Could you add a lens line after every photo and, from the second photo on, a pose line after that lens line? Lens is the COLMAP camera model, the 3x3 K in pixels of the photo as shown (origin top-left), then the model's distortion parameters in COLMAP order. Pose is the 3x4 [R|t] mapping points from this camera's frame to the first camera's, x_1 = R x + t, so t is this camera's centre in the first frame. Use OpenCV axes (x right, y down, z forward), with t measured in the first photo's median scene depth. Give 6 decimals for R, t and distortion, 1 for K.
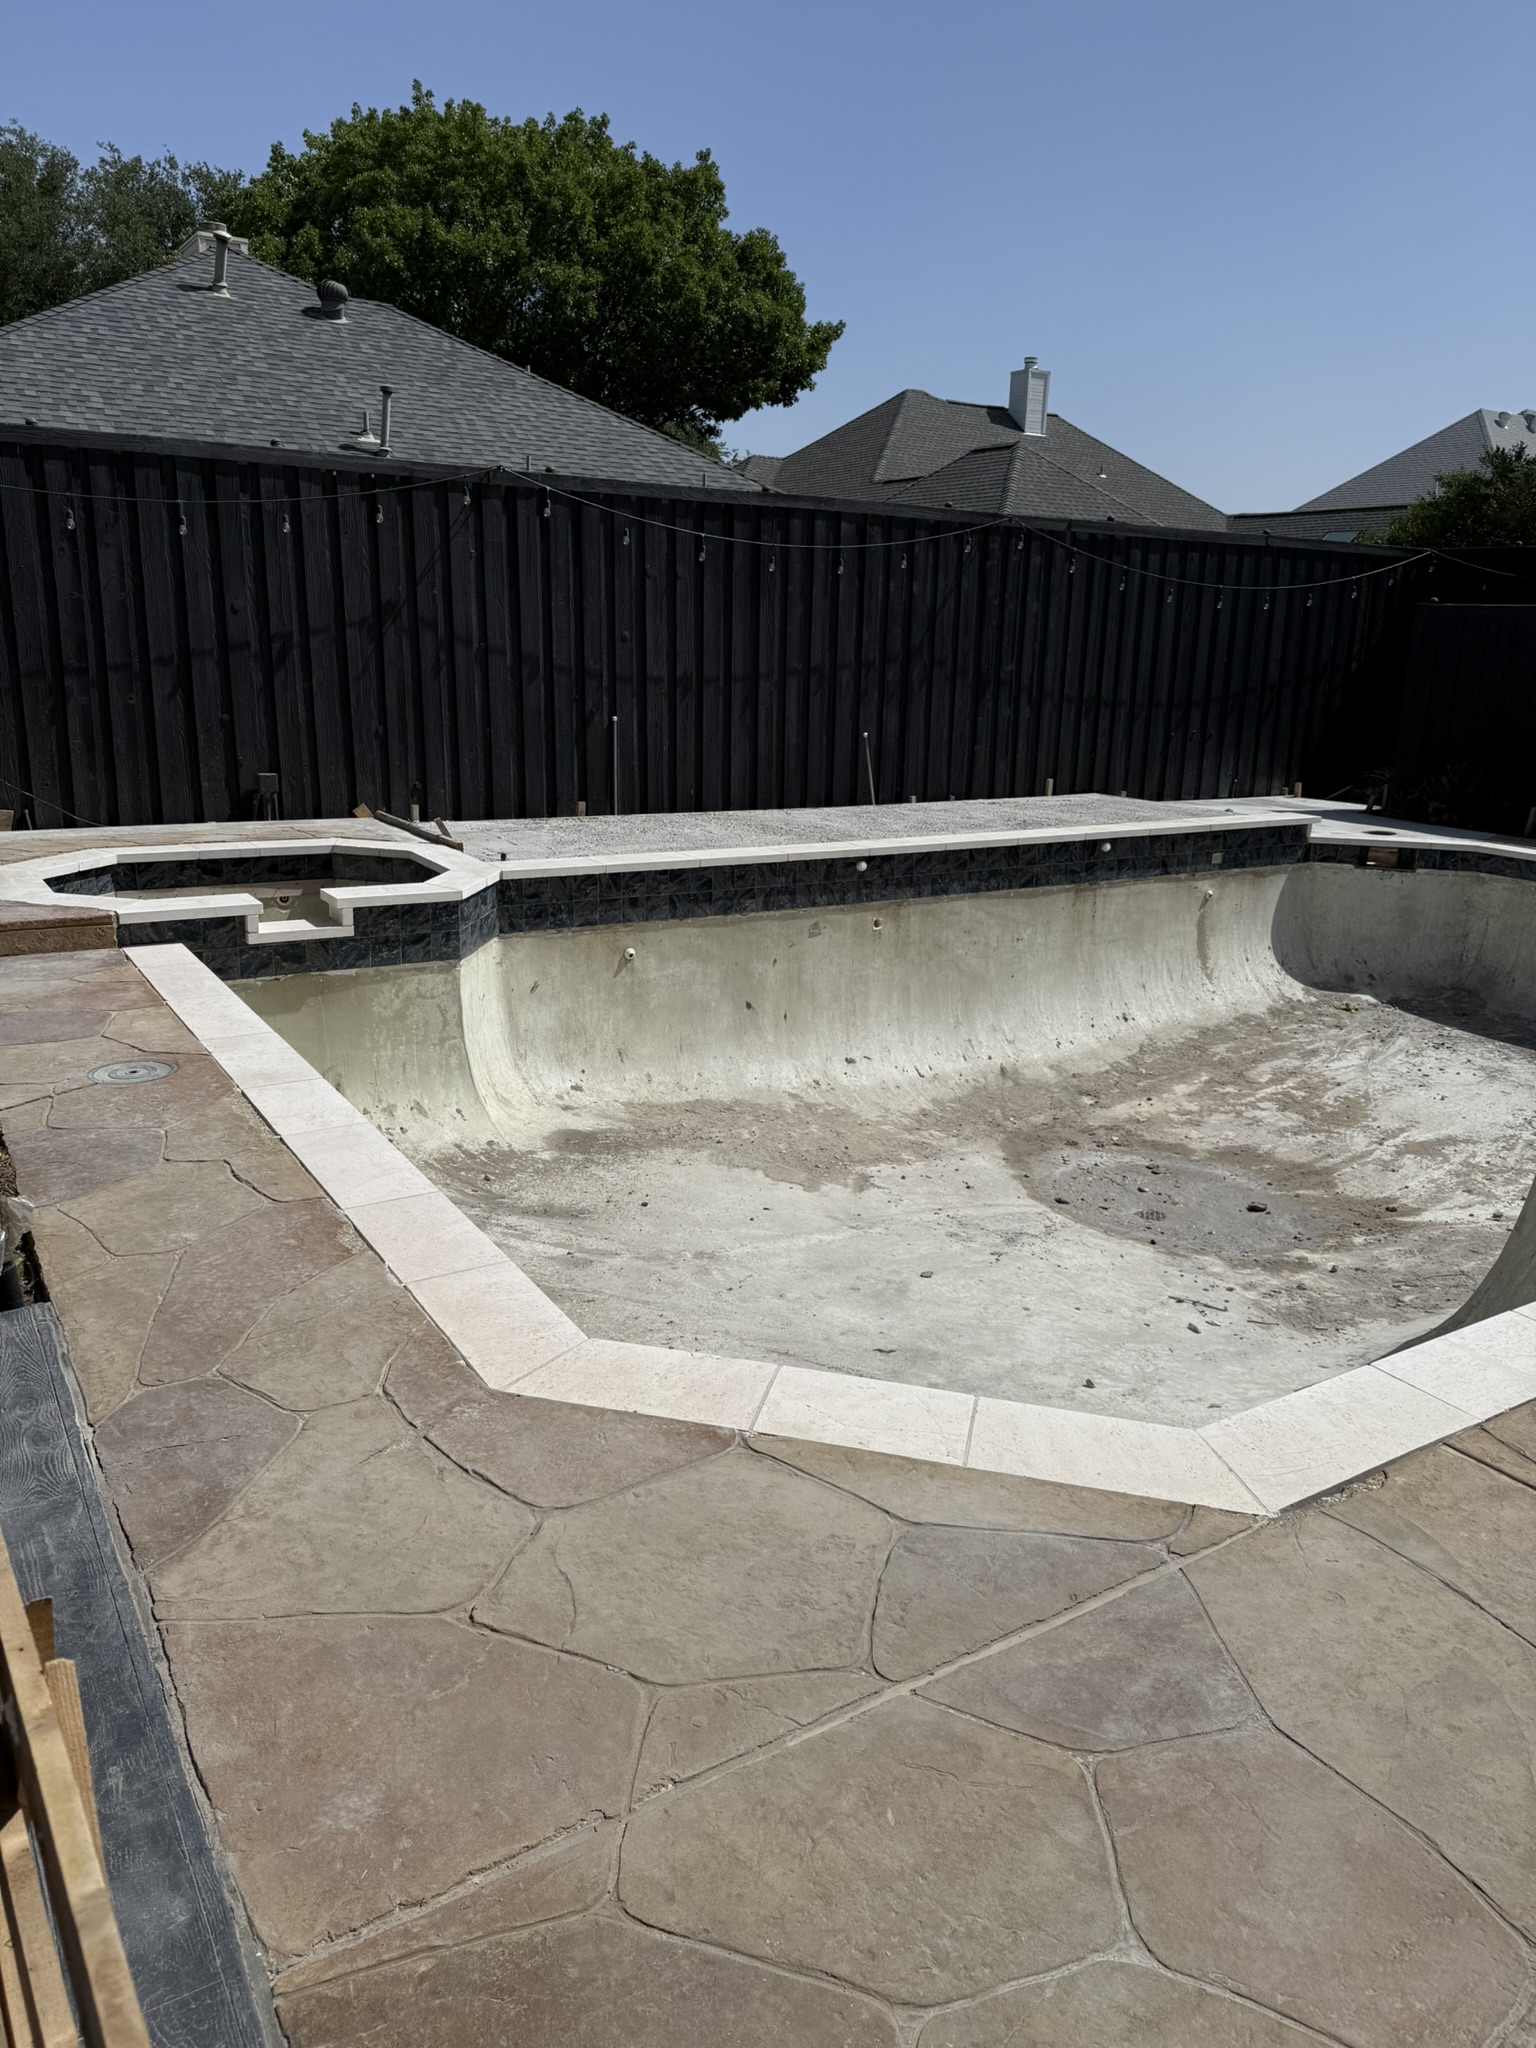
lens RADIAL K [[1438.1, 0, 759.9], [0, 1438.1, 1053.8], [0, 0, 1]] dist [0.047591, -0.067283]
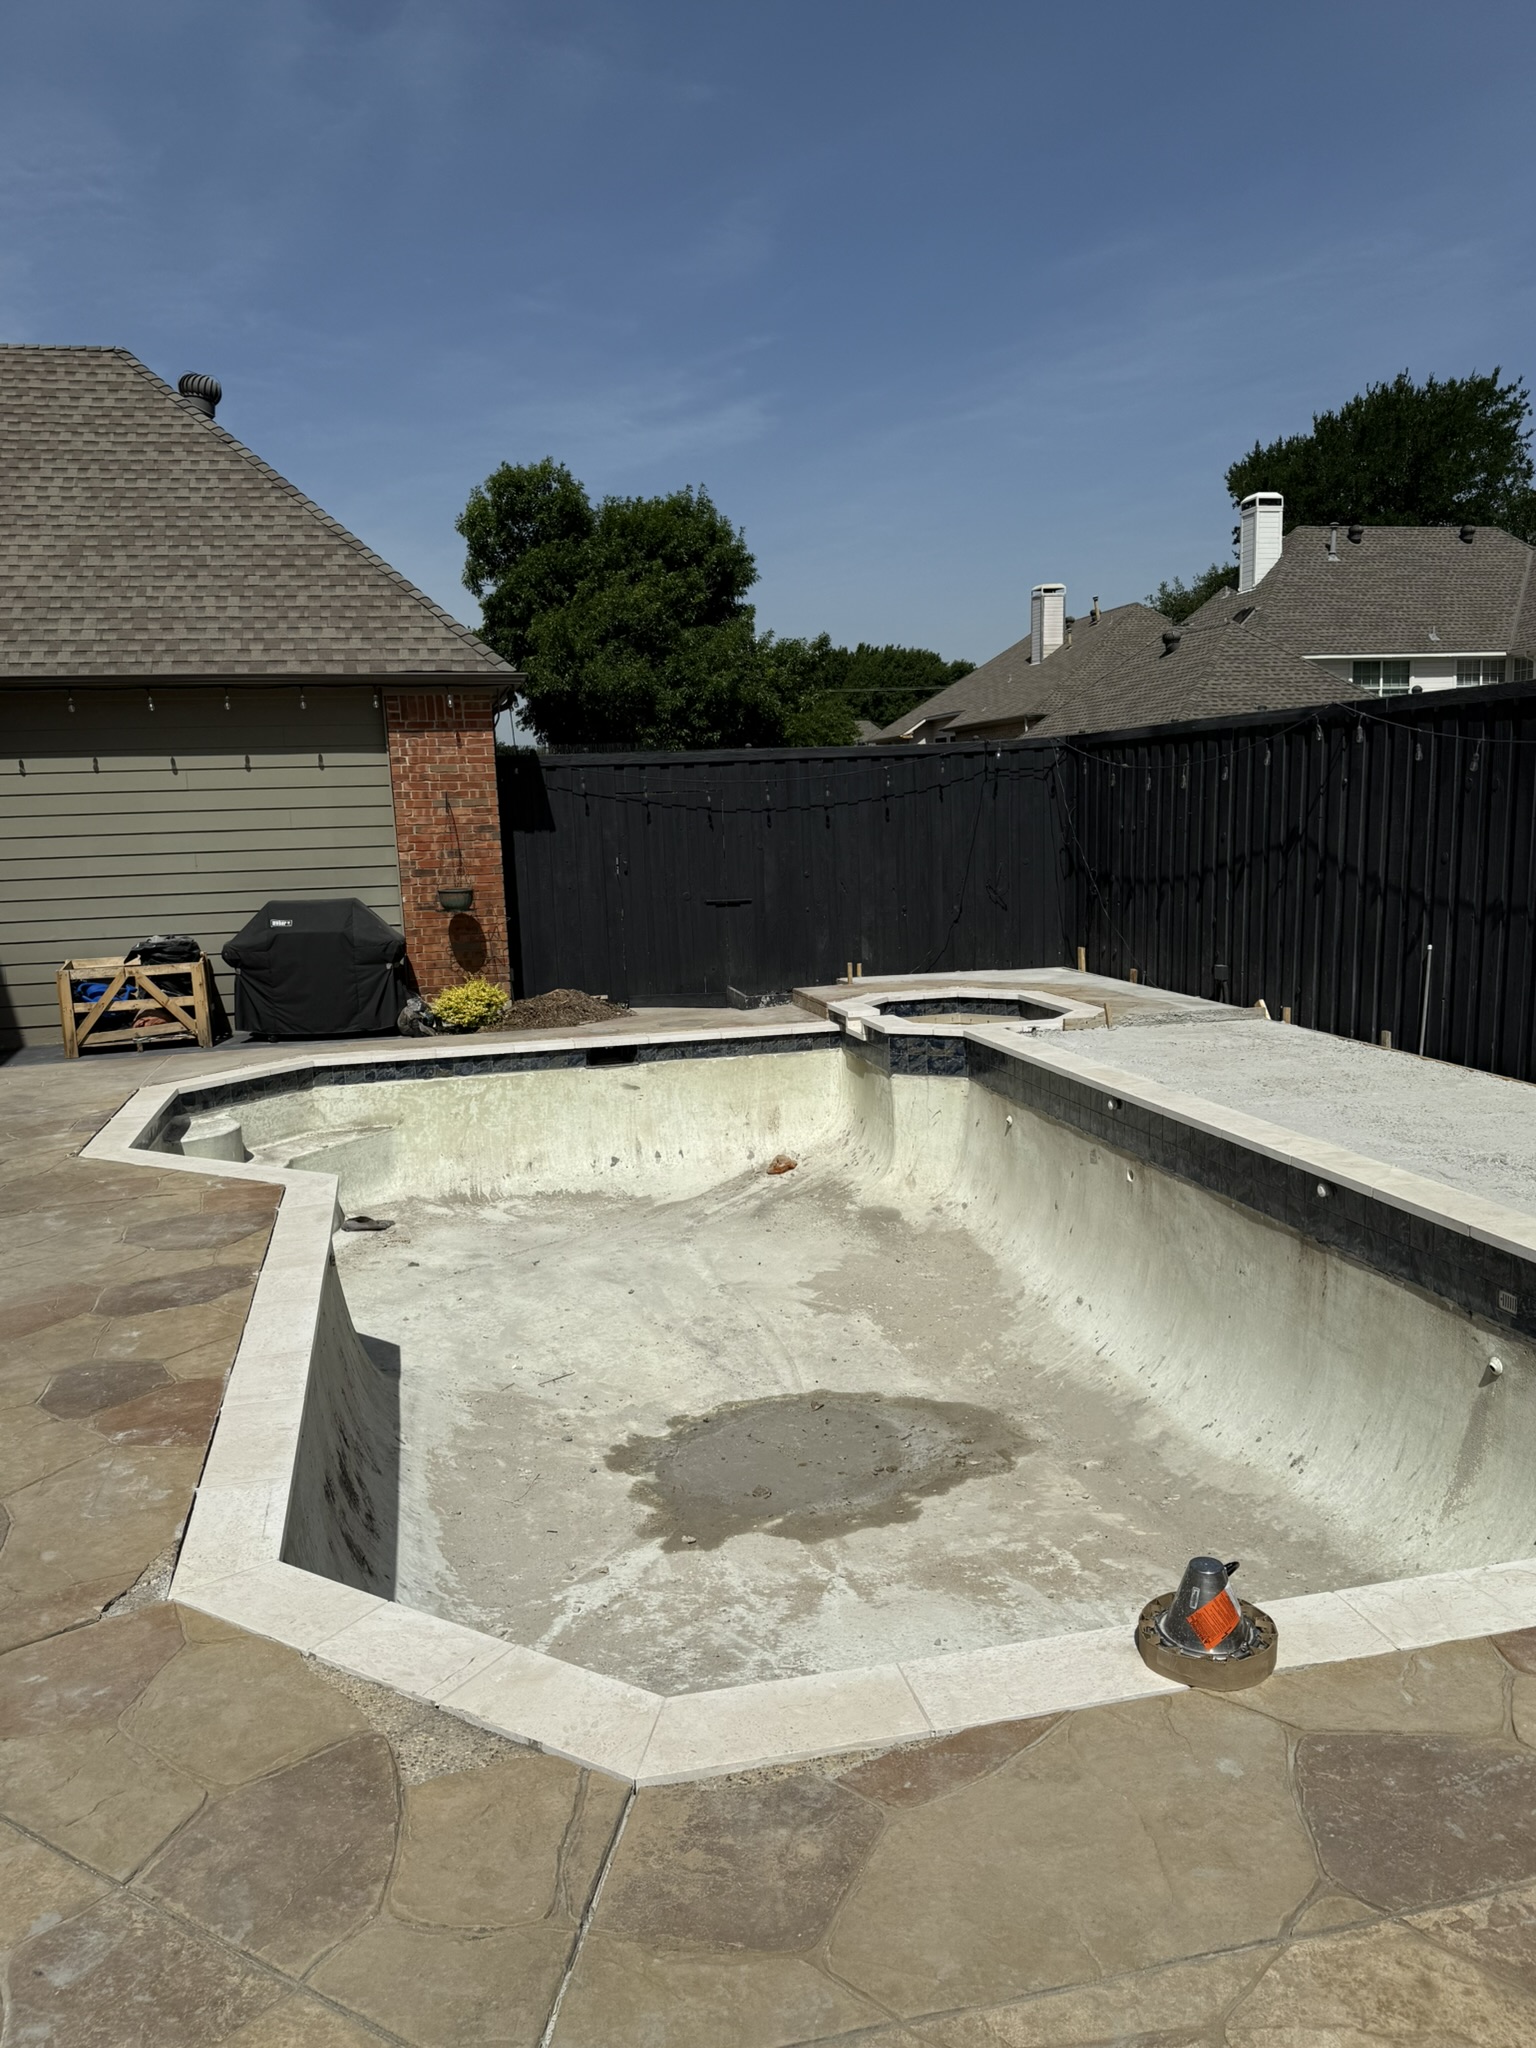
lens RADIAL K [[1508.7, 0, 769.6], [0, 1508.7, 1085.8], [0, 0, 1]] dist [0.030570, -0.004125]
pose [[-0.328356, 0.154558, -0.931823, 1.118817], [-0.242524, 0.939653, 0.241318, -0.343939], [0.912888, 0.305227, -0.271057, 1.115766]]
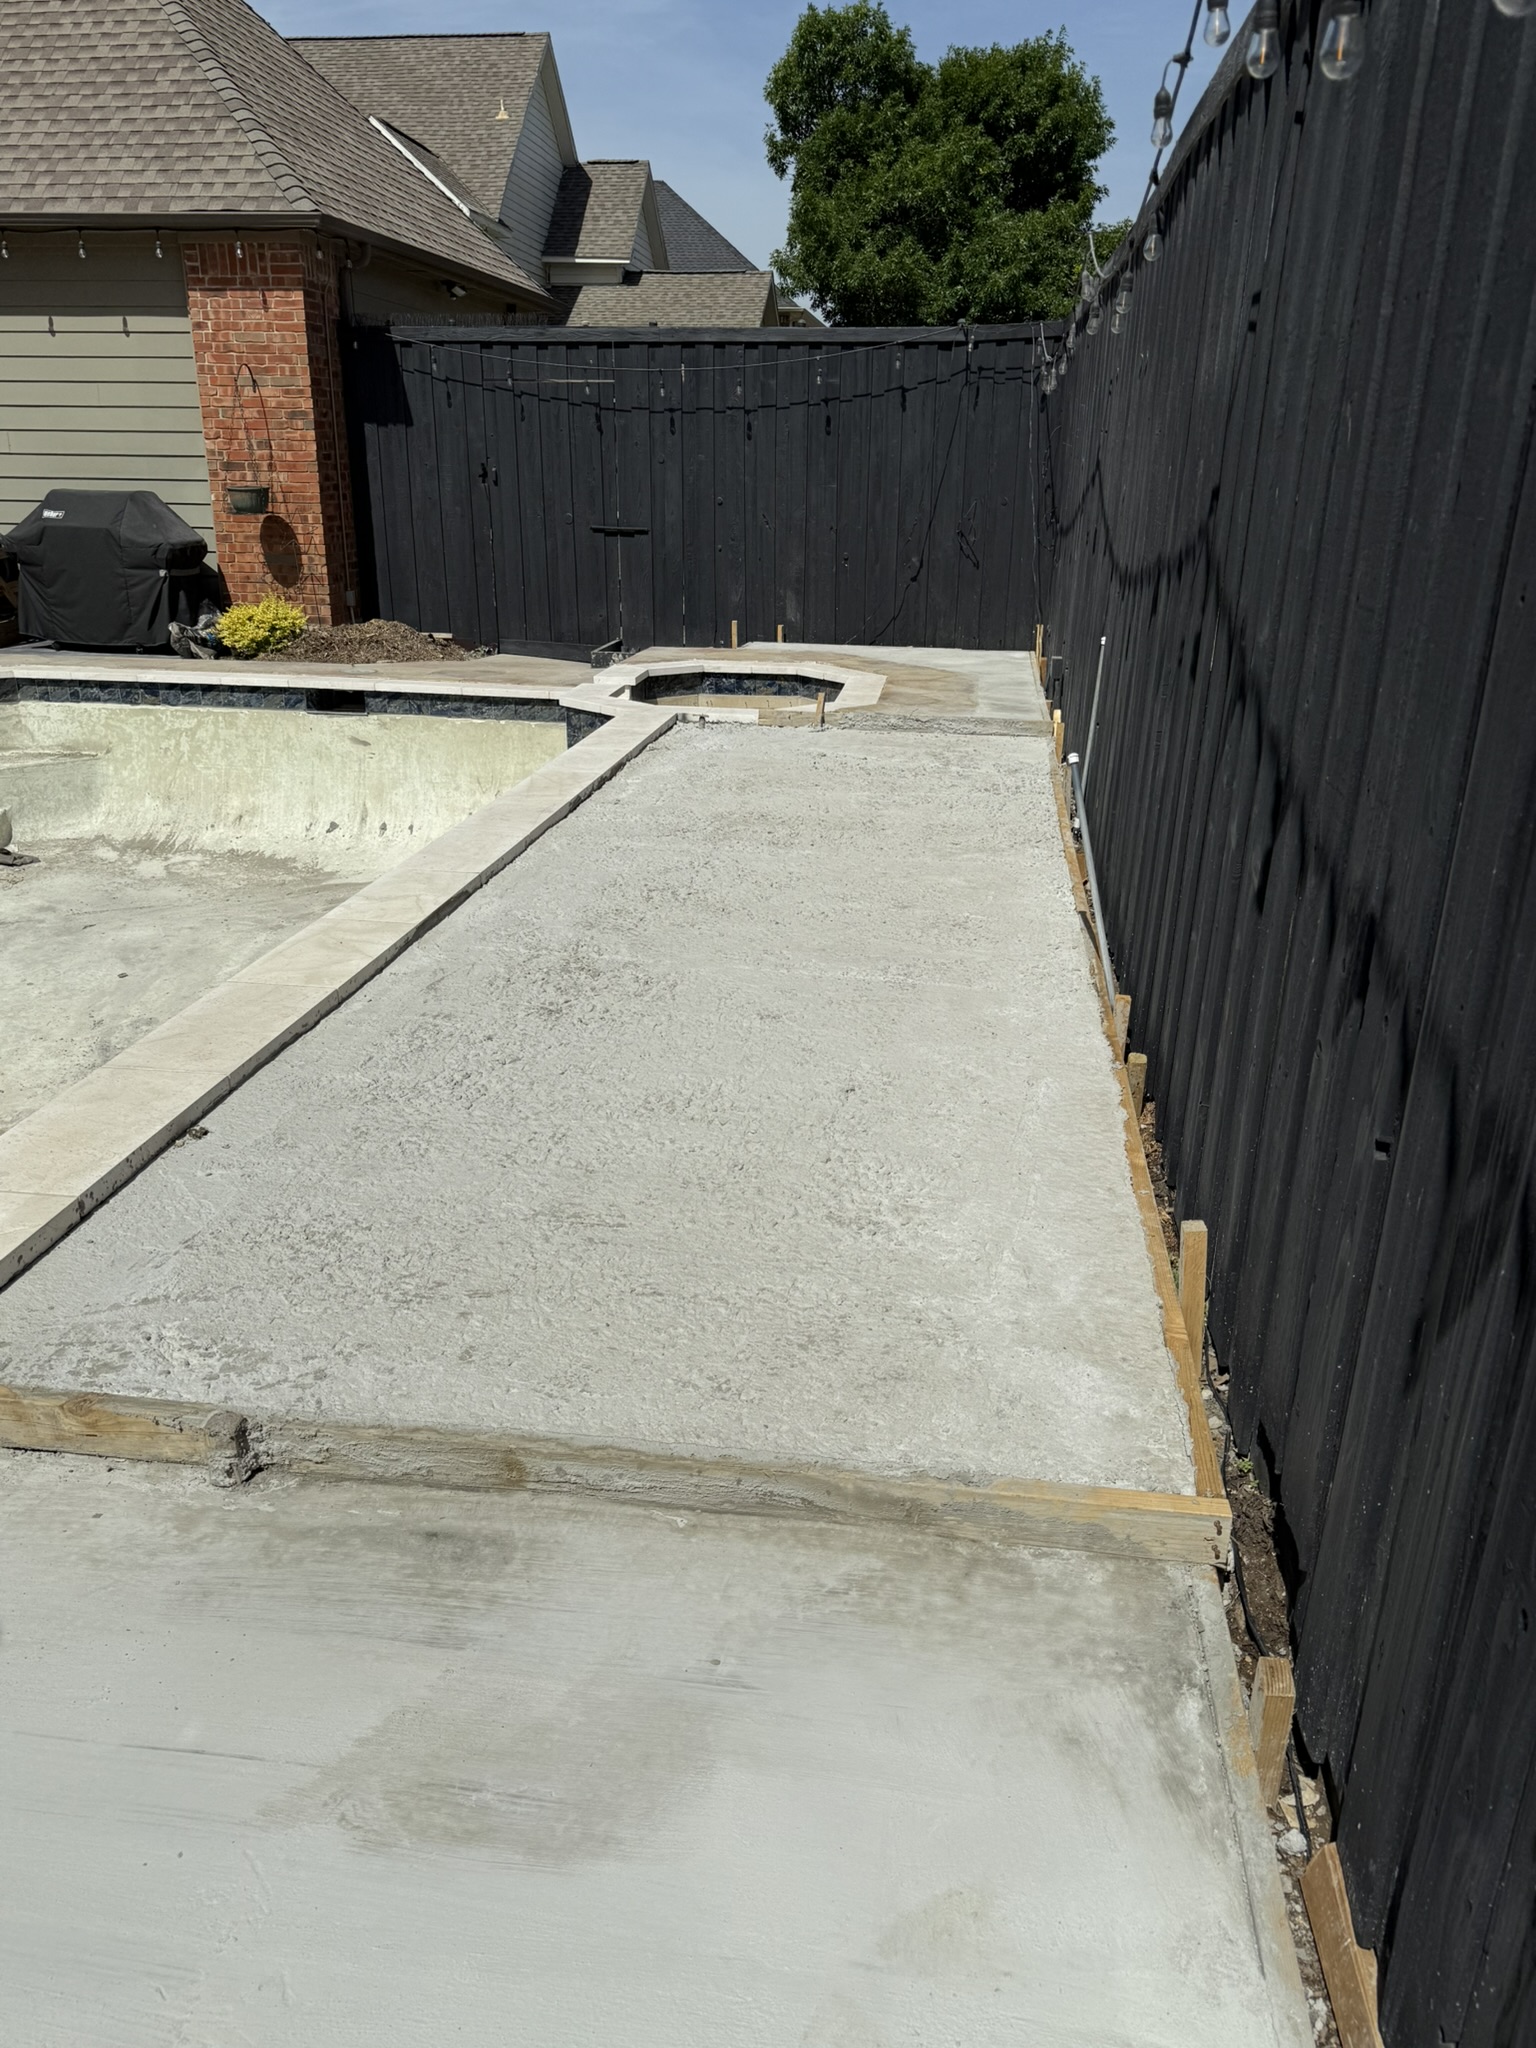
lens RADIAL K [[1500.0, 0, 768.4], [0, 1500.0, 1085.8], [0, 0, 1]] dist [-0.027357, 0.004202]
pose [[-0.653303, 0.252448, -0.713769, 0.517140], [-0.250641, 0.817493, 0.518541, -0.446013], [0.714405, 0.517664, -0.470796, 1.562087]]
